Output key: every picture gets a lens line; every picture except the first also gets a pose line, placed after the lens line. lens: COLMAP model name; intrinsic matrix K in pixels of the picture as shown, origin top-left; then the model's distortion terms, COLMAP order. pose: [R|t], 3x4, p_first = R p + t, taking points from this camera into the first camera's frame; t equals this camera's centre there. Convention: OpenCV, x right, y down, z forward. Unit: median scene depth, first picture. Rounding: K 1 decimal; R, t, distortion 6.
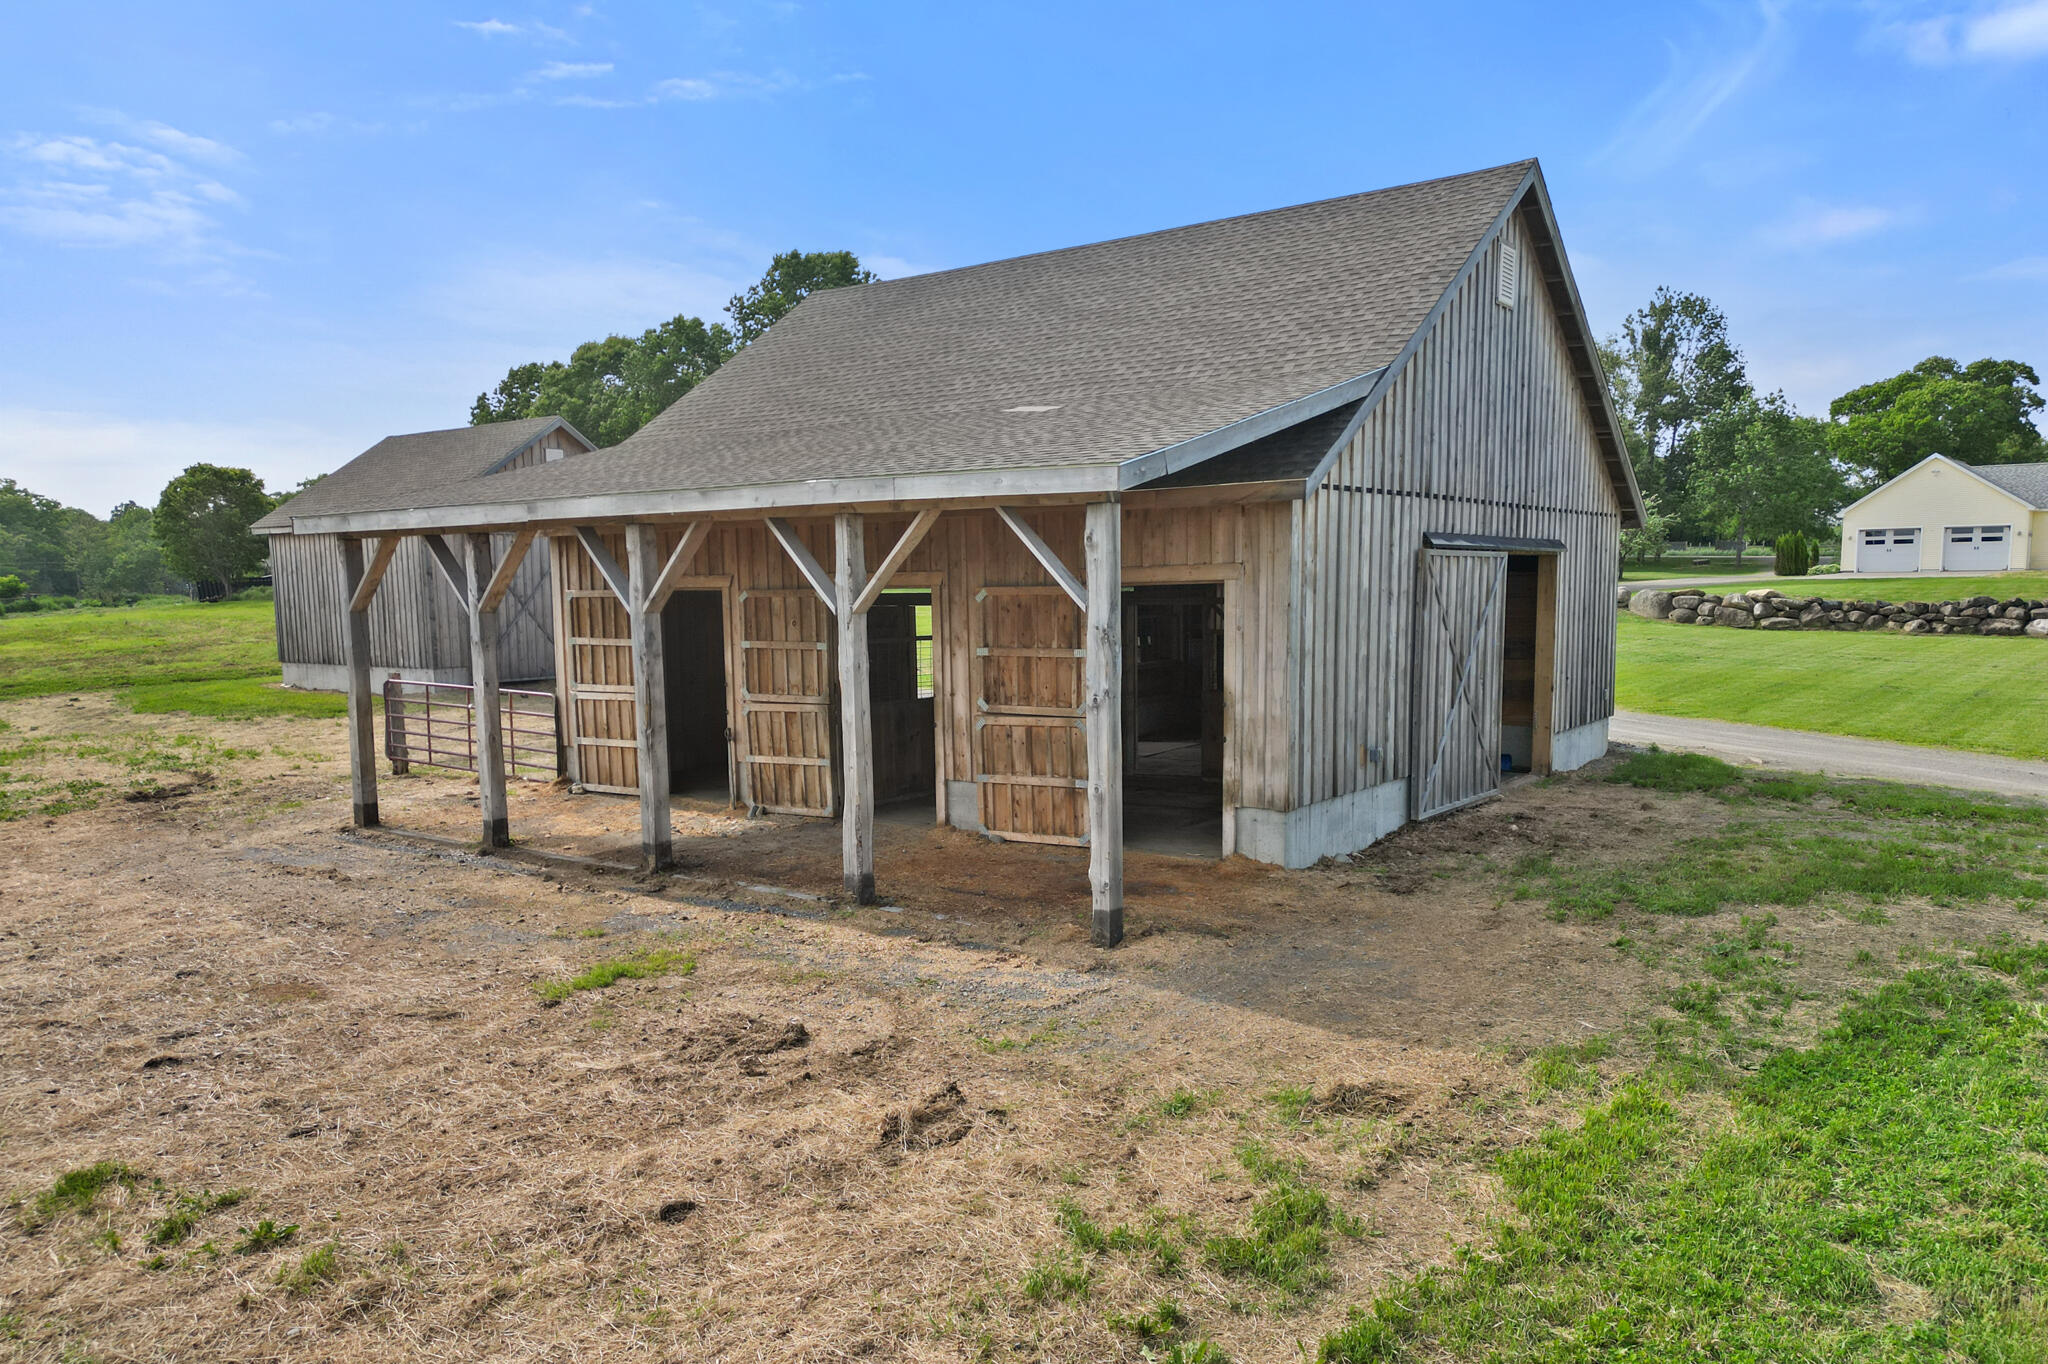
lens RADIAL K [[1433.1, 0, 1027.1], [0, 1433.1, 763.7], [0, 0, 1]] dist [0.081442, -0.092486]
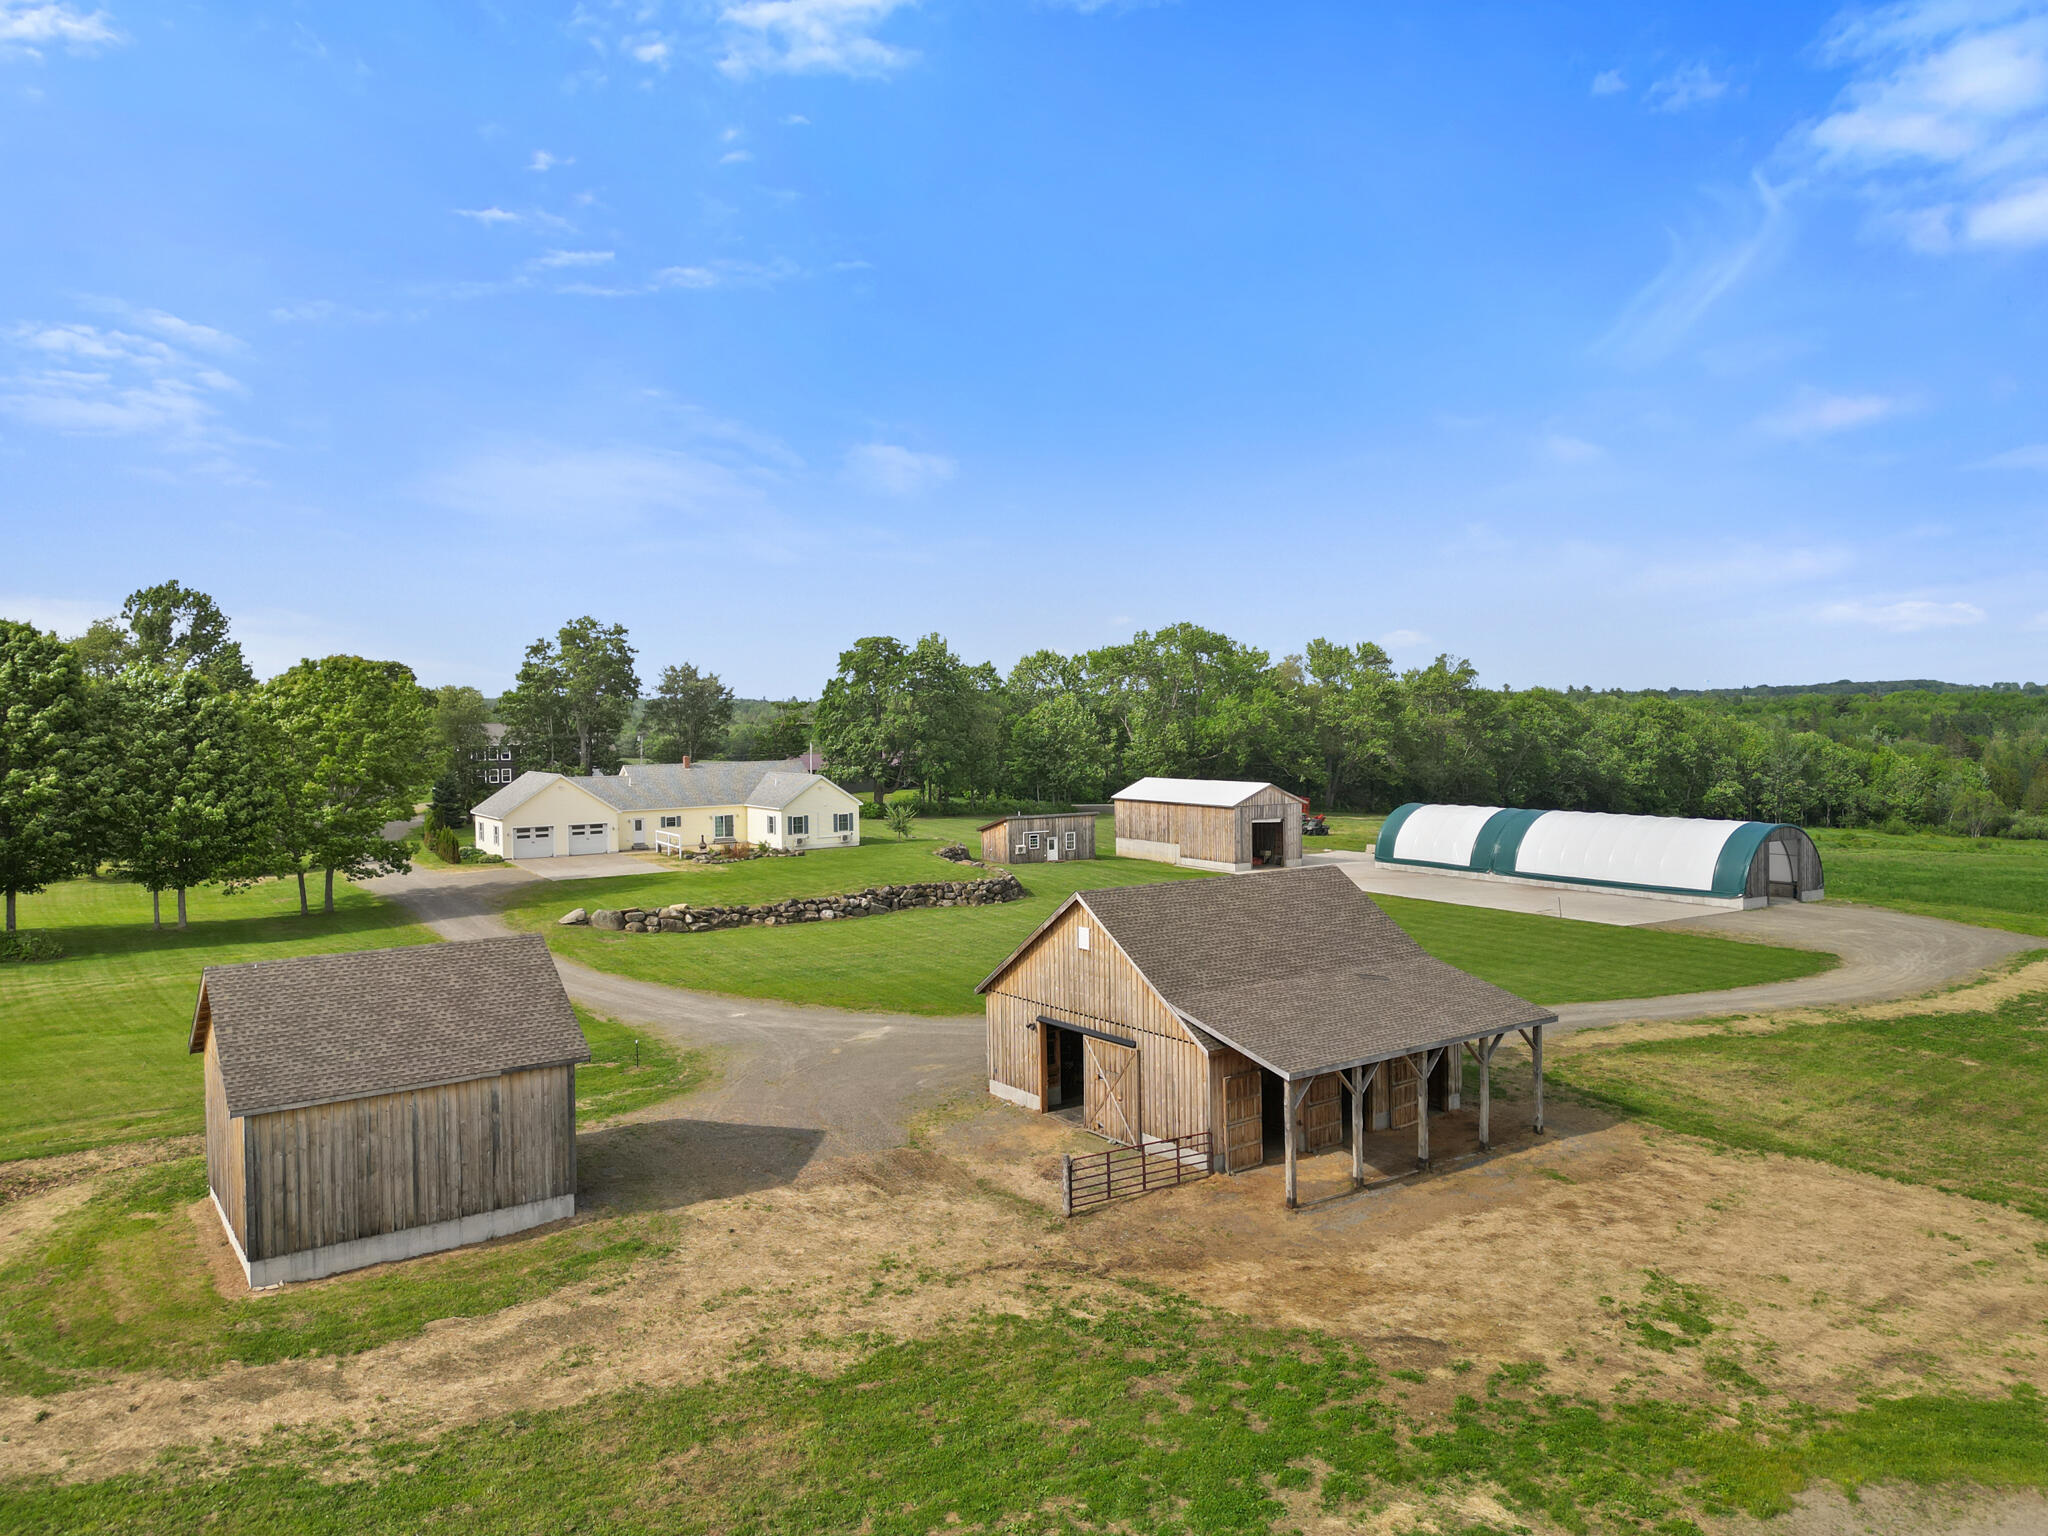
lens RADIAL K [[1429.7, 0, 1024.0], [0, 1429.7, 768.0], [0, 0, 1]] dist [0.098909, -0.109106]
pose [[0.301735, -0.026274, 0.953030, -2.726597], [0.128869, 0.991570, -0.013464, -0.658301], [-0.944642, 0.126879, 0.302577, 0.662618]]
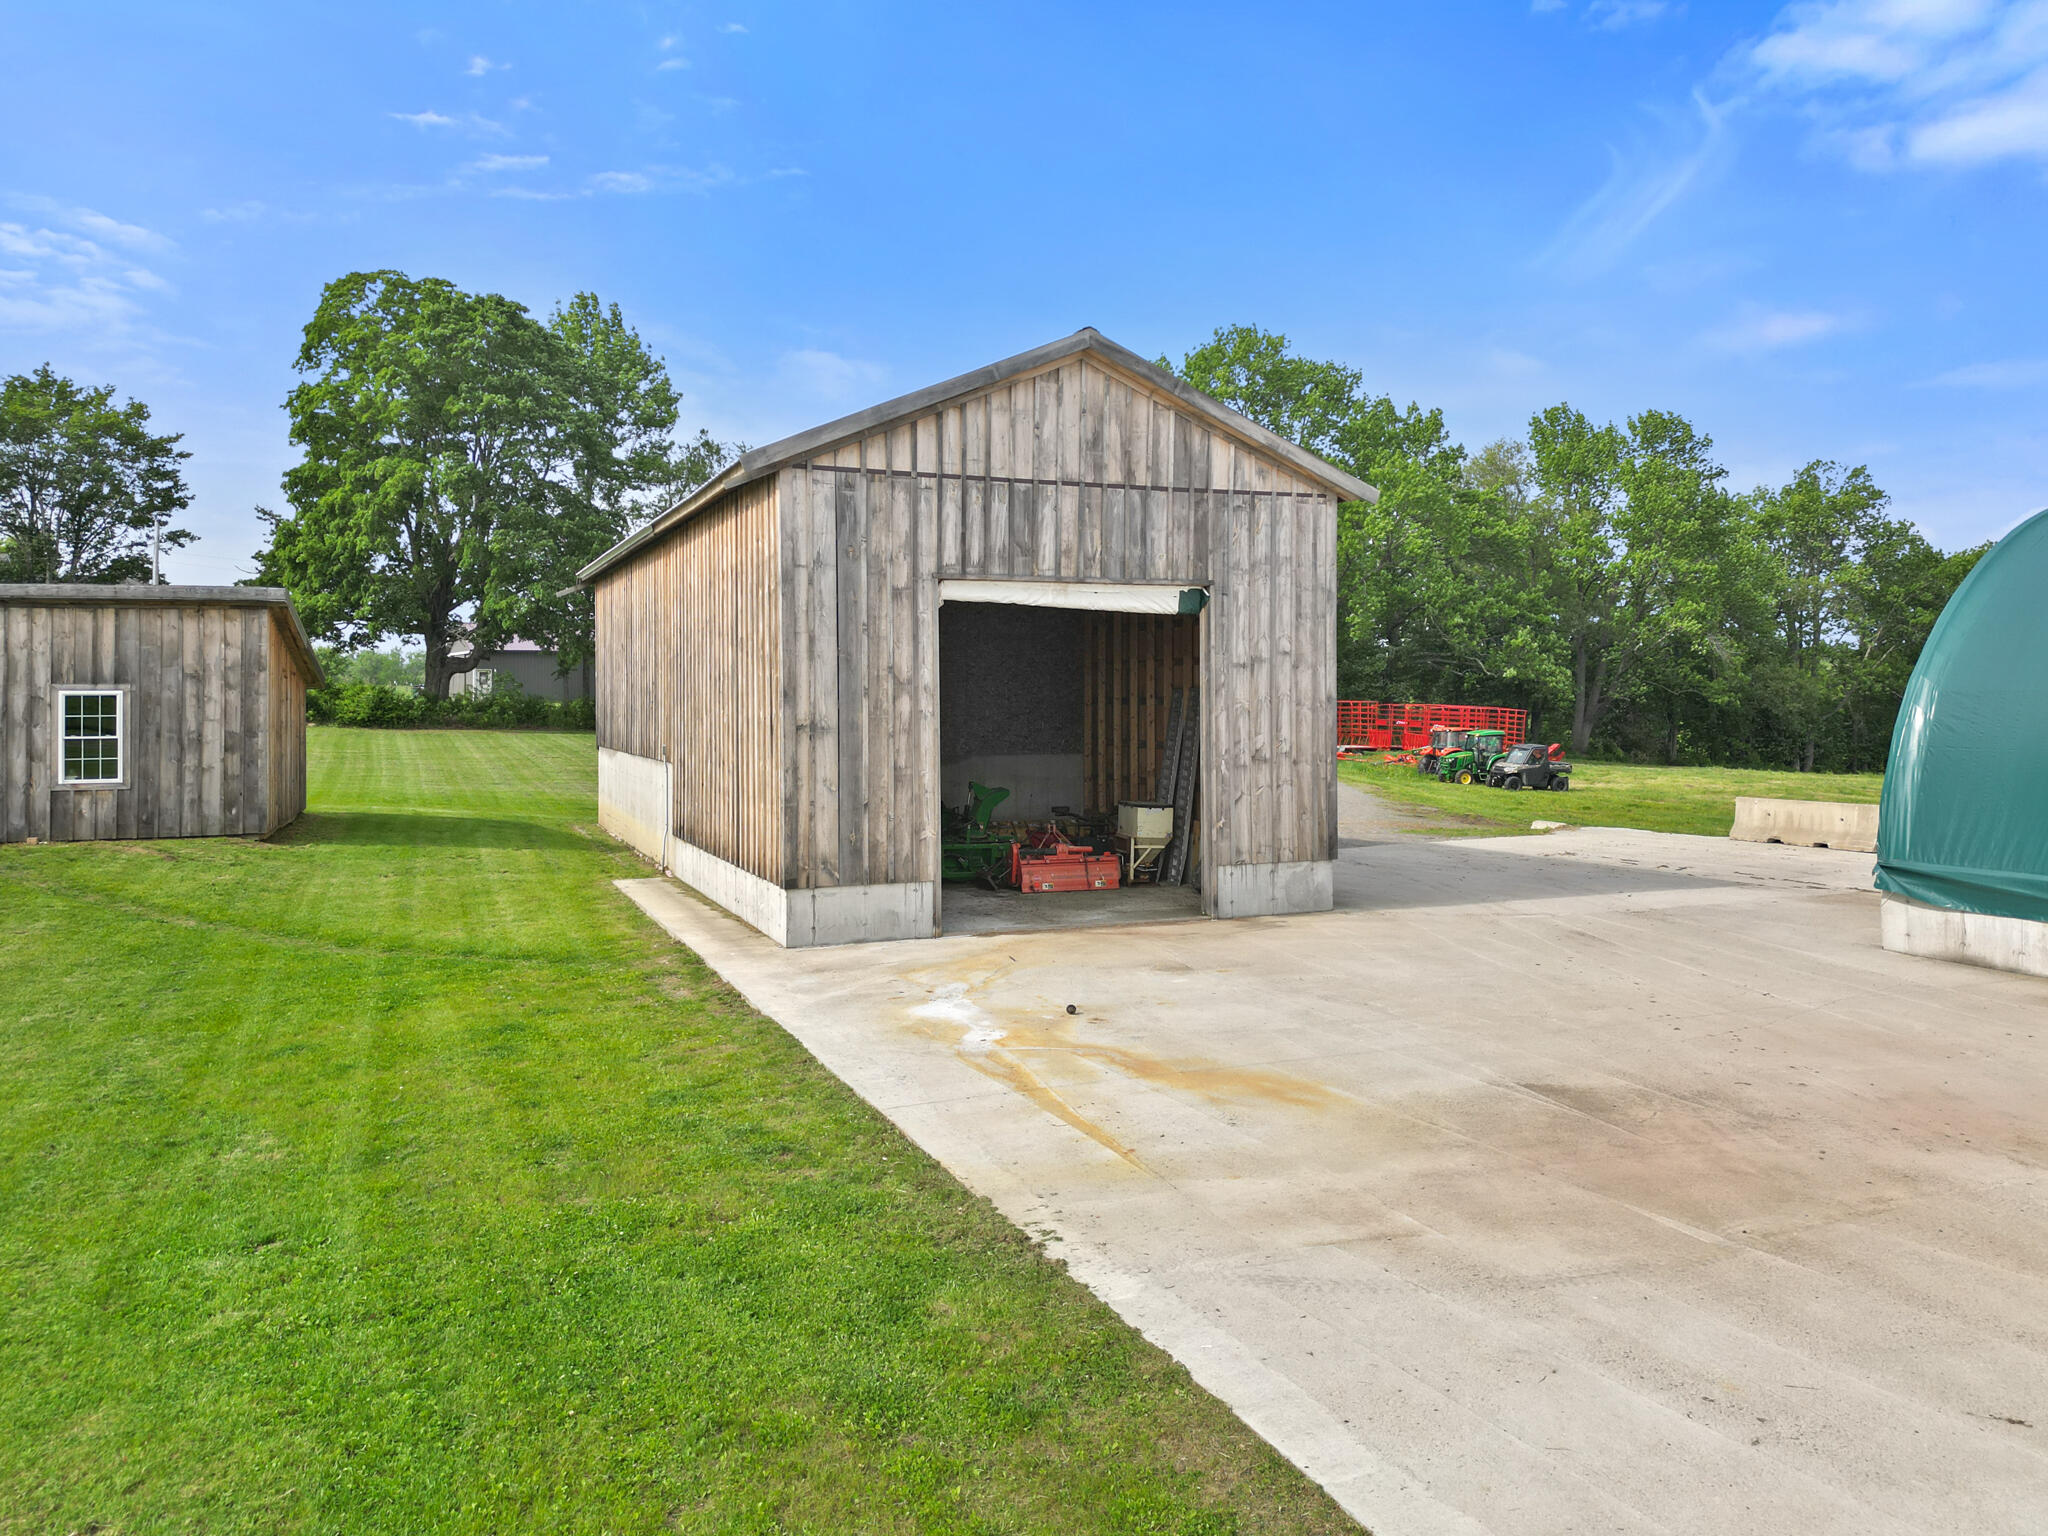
lens RADIAL K [[1466.5, 0, 1022.0], [0, 1466.5, 701.9], [0, 0, 1]] dist [0.032500, -0.002542]
pose [[0.448961, 0.007622, 0.893519, 3.446303], [0.112804, 0.991480, -0.065138, -0.196387], [-0.886402, 0.130037, 0.444276, 1.279144]]
